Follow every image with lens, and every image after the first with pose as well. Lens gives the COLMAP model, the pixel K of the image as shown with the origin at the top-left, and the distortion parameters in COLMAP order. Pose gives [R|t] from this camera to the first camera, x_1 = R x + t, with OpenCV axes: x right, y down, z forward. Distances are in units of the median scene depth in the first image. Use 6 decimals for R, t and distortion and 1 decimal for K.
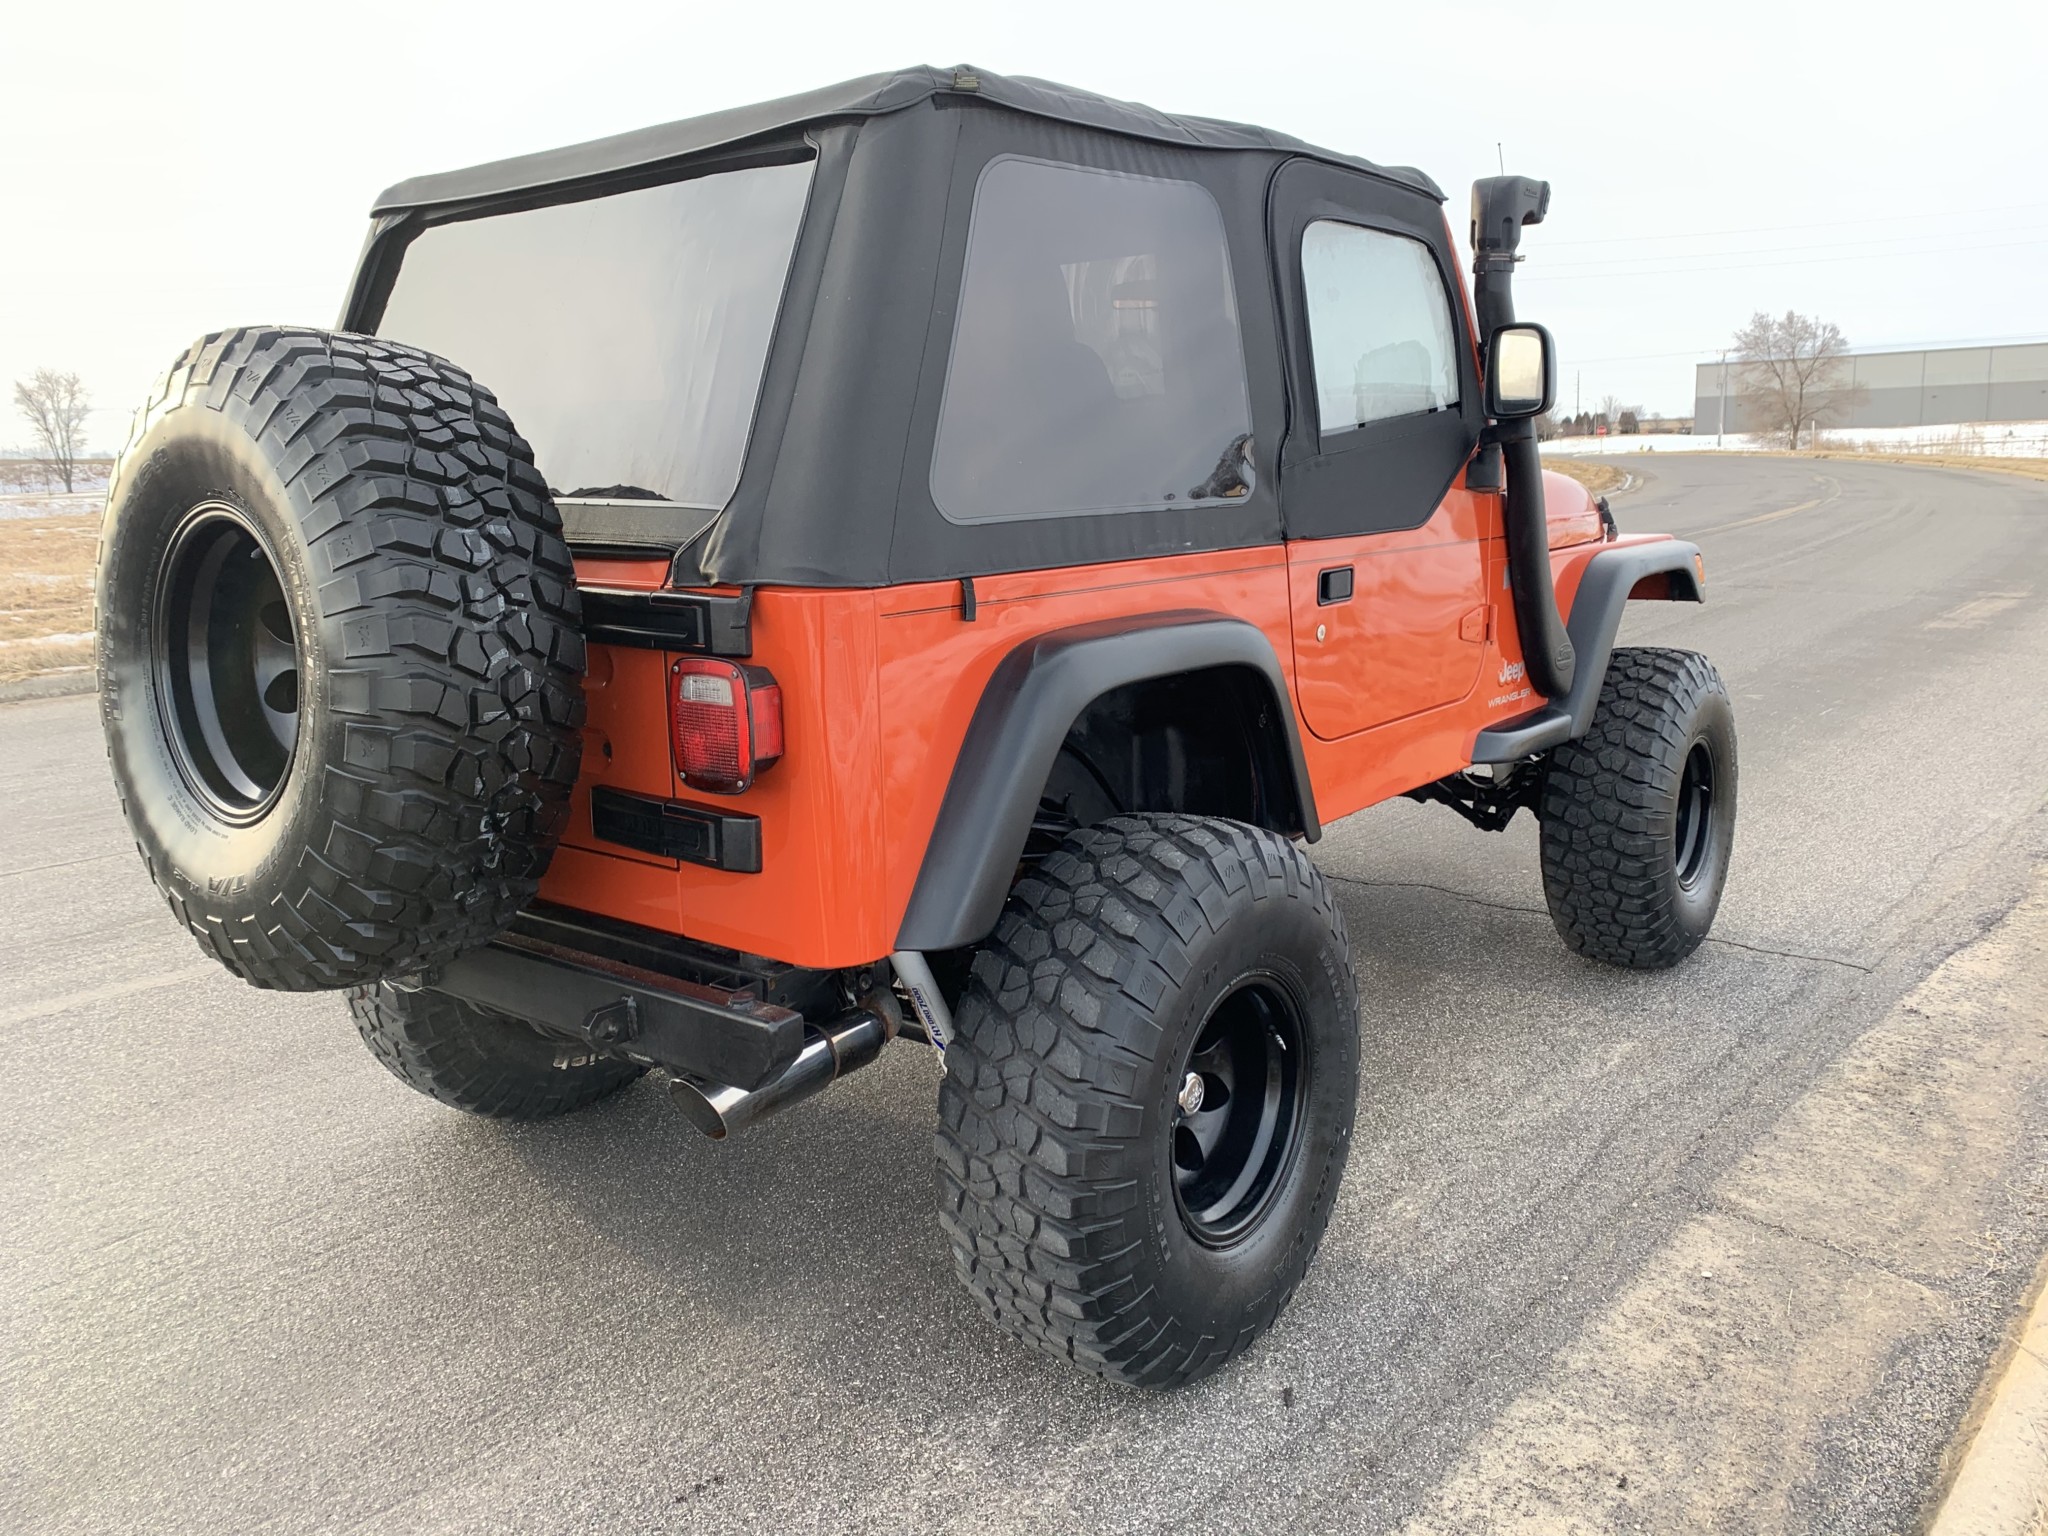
lens RADIAL K [[1555.1, 0, 1027.3], [0, 1555.1, 774.2], [0, 0, 1]] dist [0.029136, -0.019621]
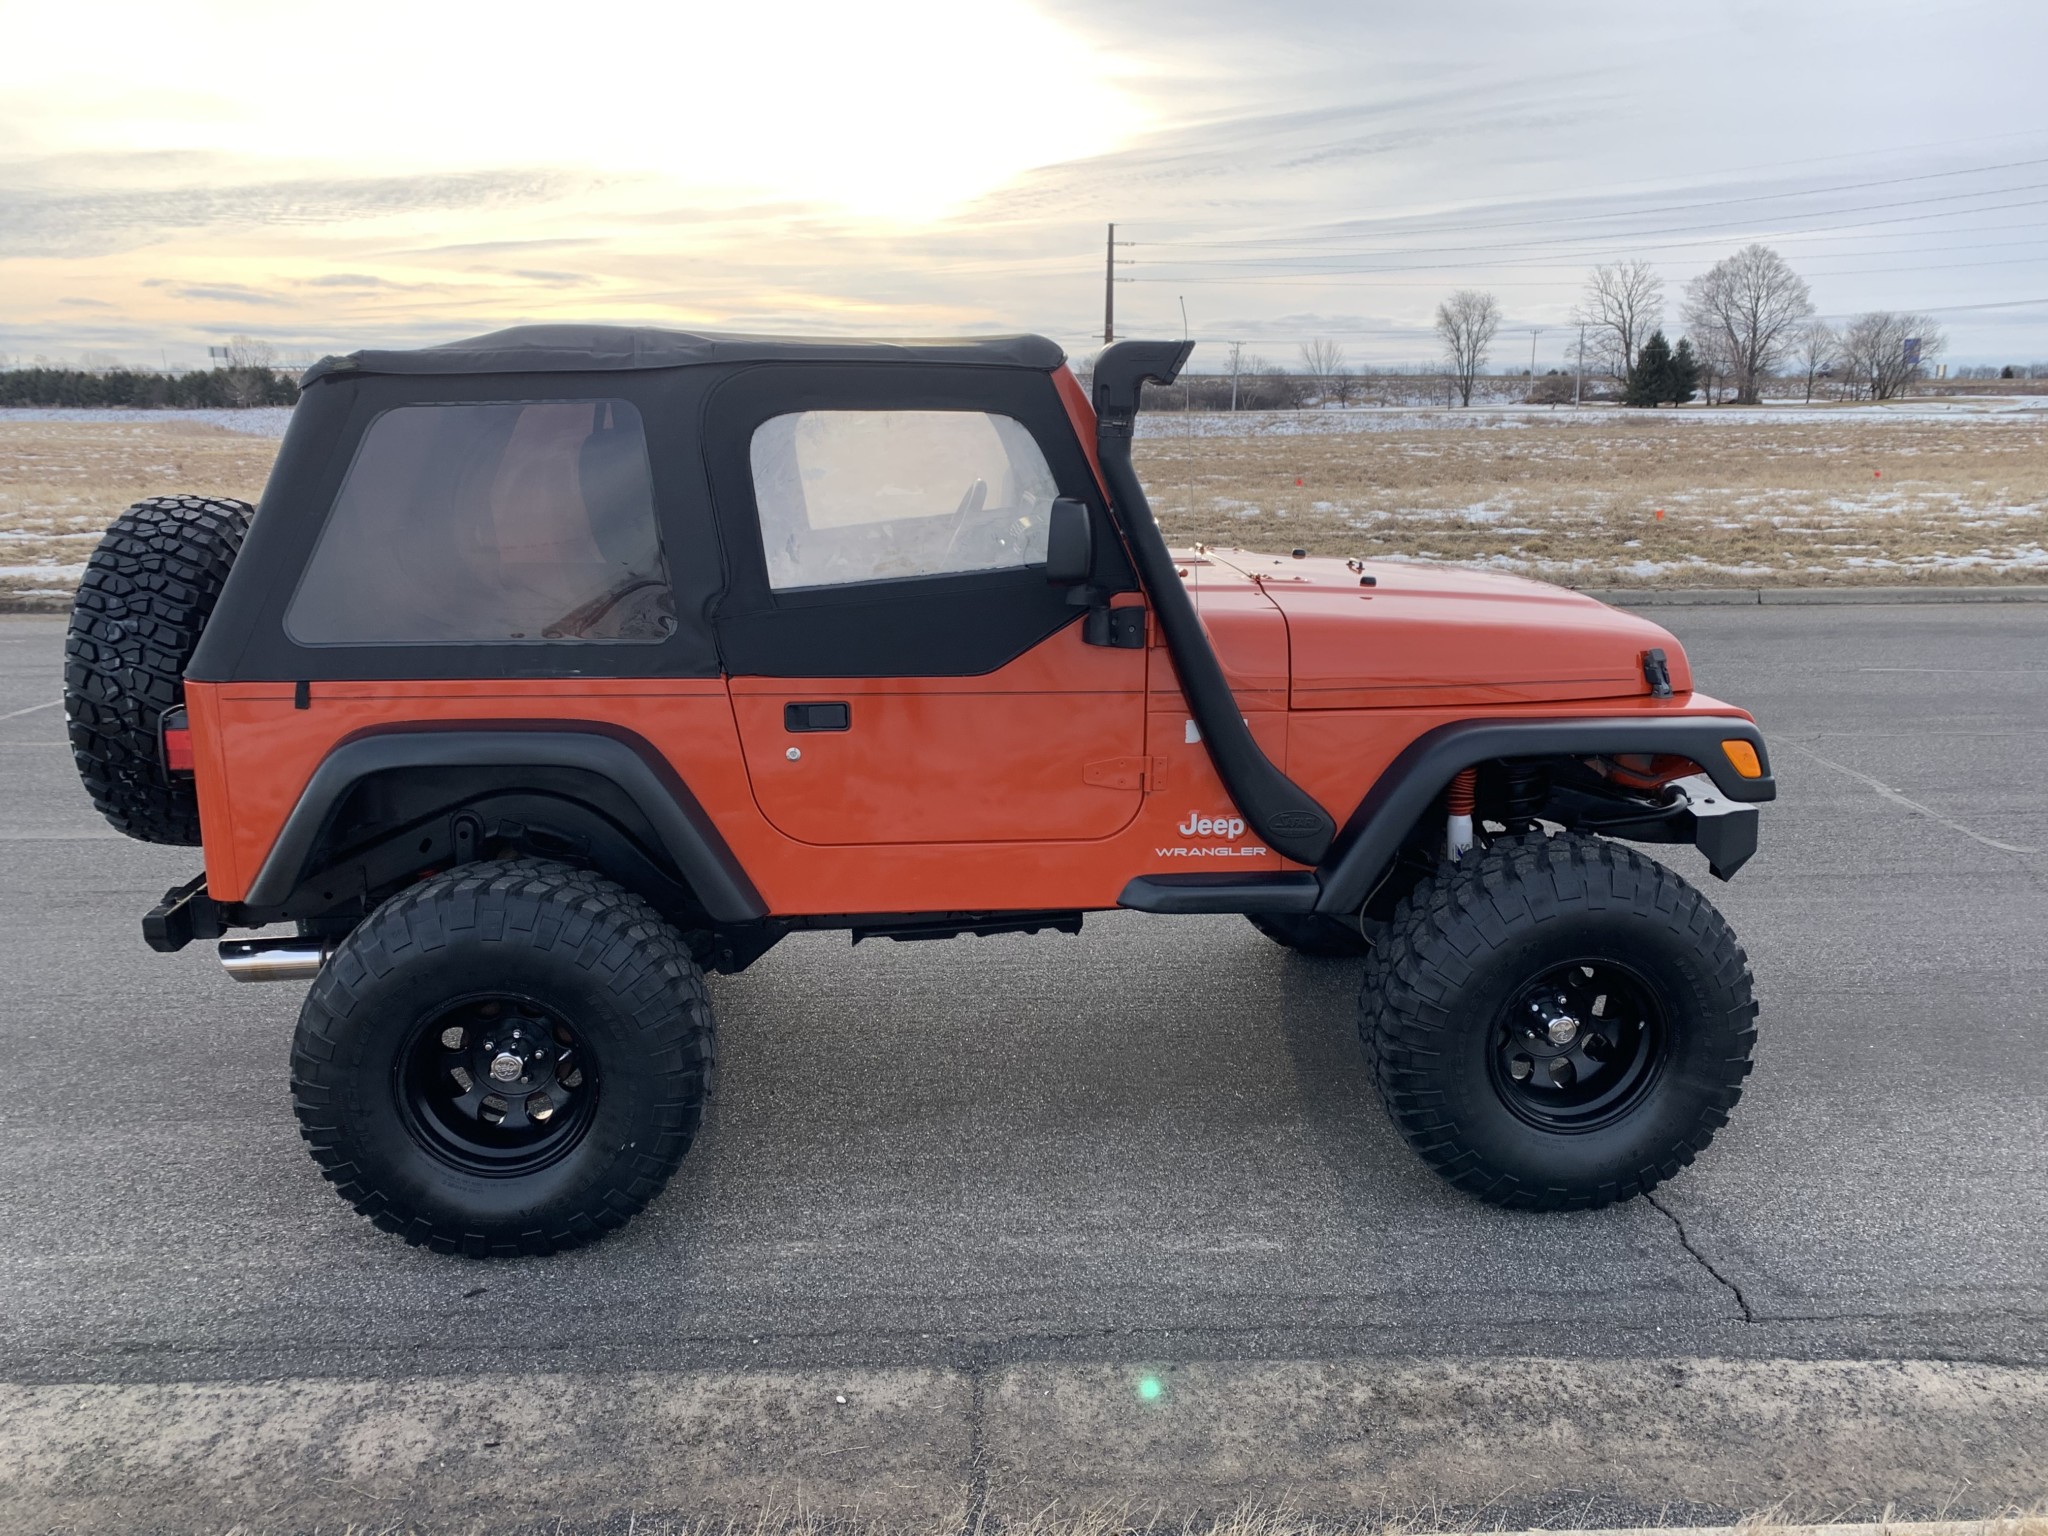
lens RADIAL K [[1555.1, 0, 1025.8], [0, 1555.1, 762.7], [0, 0, 1]] dist [0.029136, -0.019621]
pose [[0.678453, 0.192687, -0.708924, 1.051277], [-0.160904, 0.980535, 0.112524, -0.224918], [0.716806, 0.037726, 0.696251, 0.276850]]
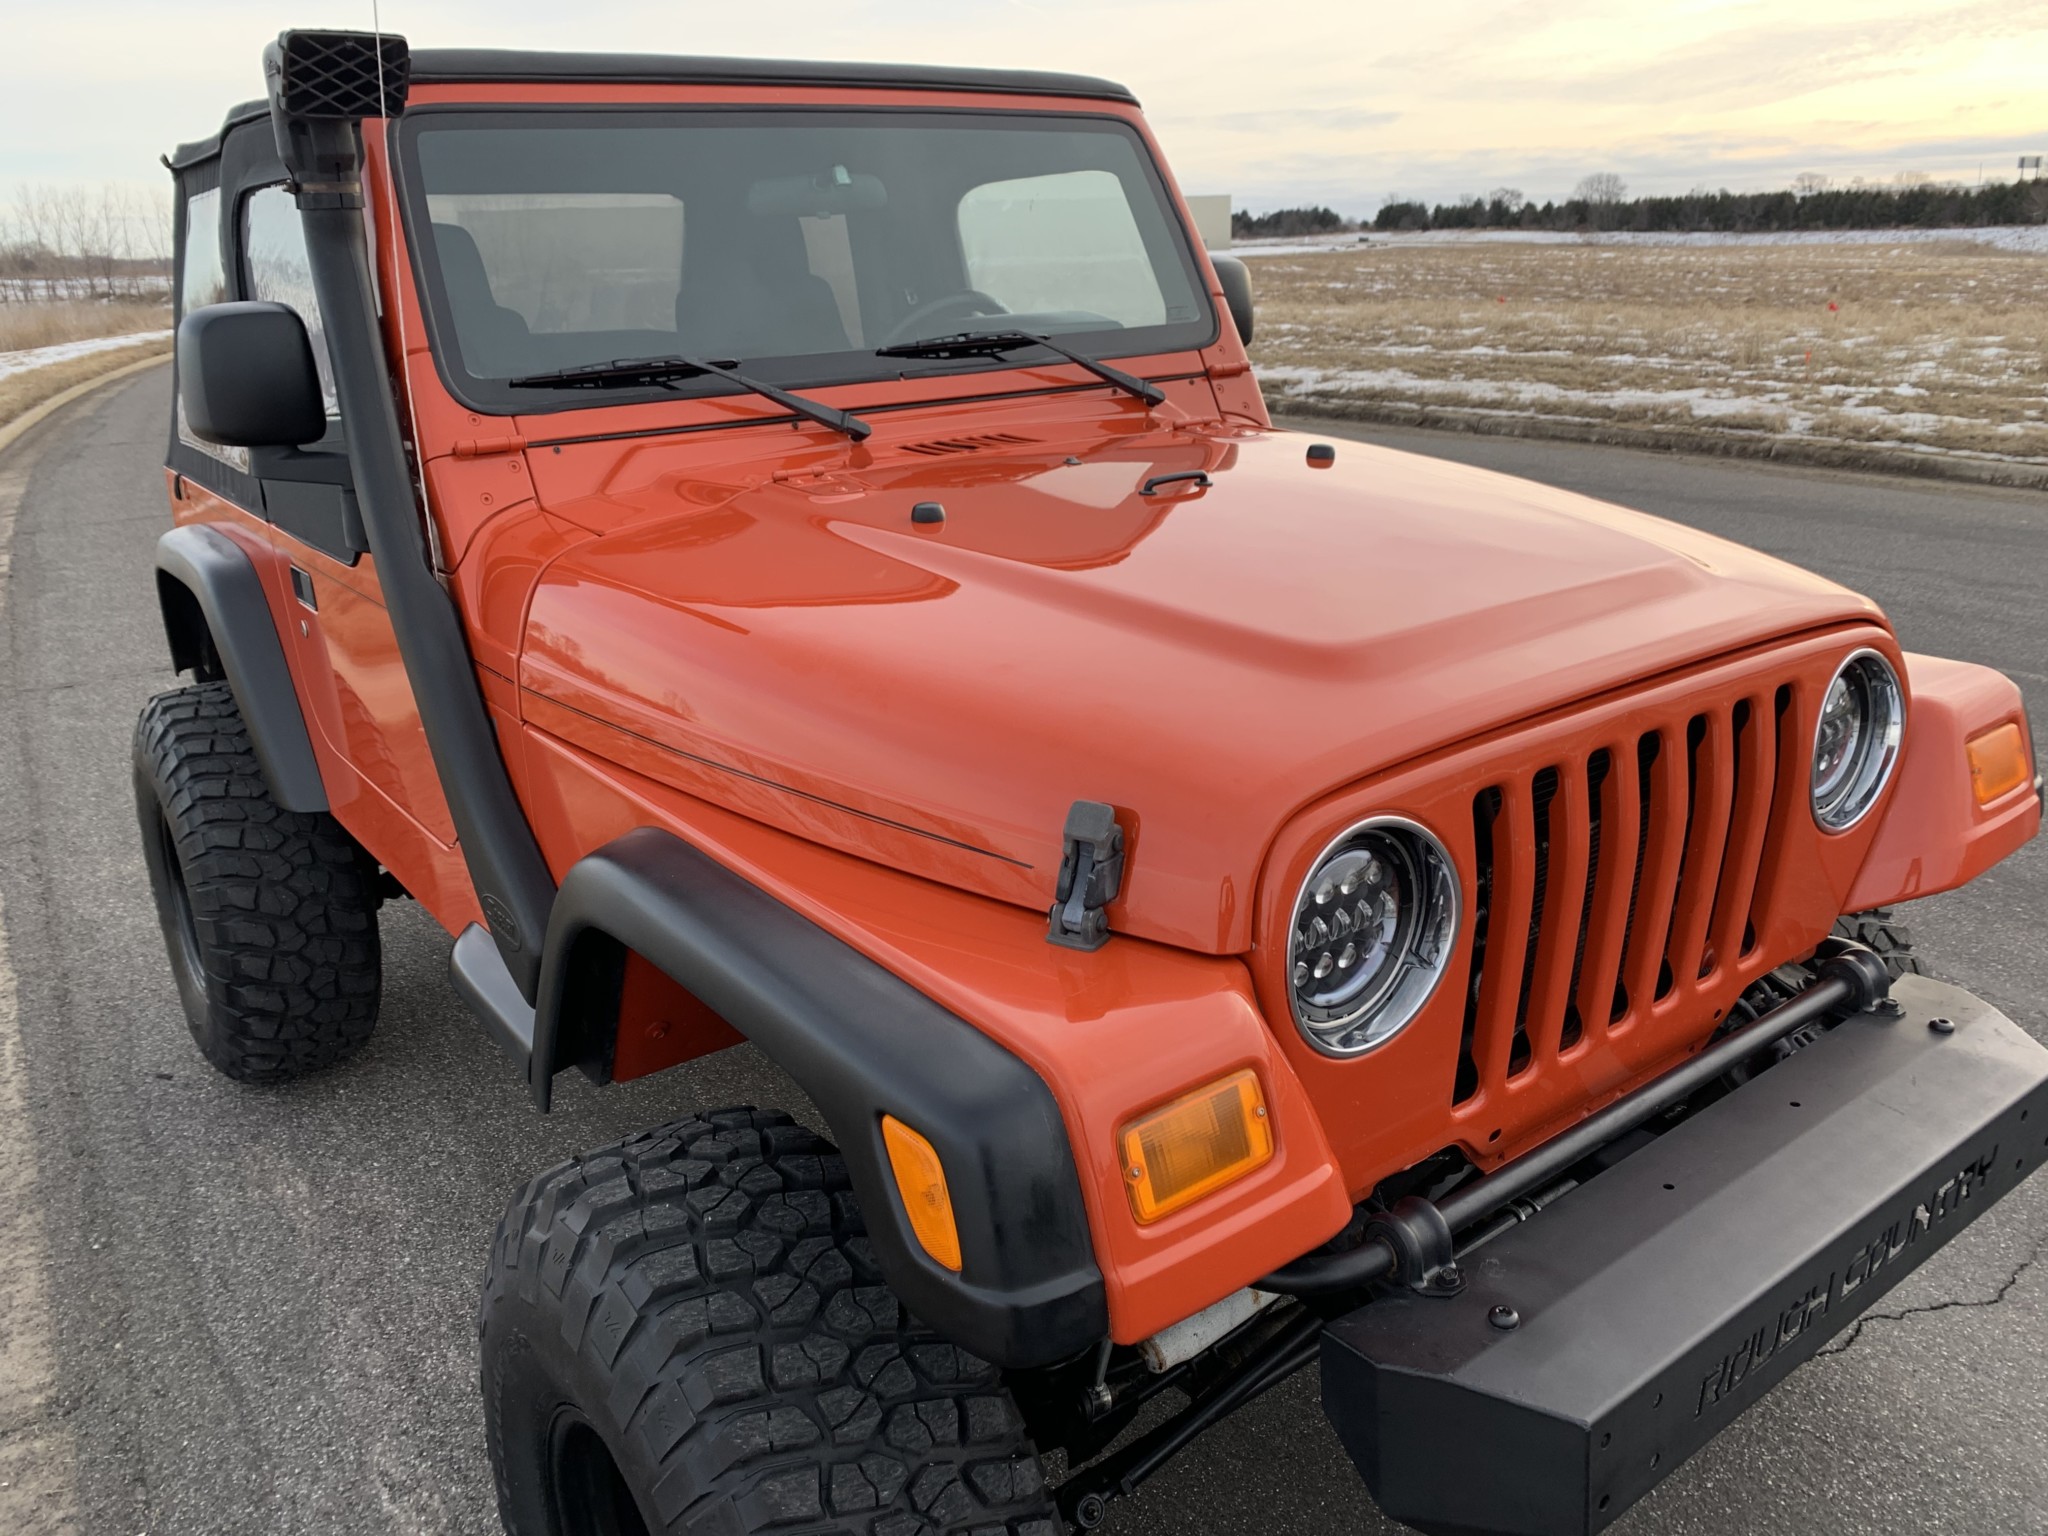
lens RADIAL K [[1555.1, 0, 1030.4], [0, 1555.1, 759.4], [0, 0, 1]] dist [0.029136, -0.019621]
pose [[-0.256695, 0.334806, -0.906649, 0.891973], [-0.156718, 0.911249, 0.380875, -0.415133], [0.953702, 0.239857, -0.181443, 1.480339]]
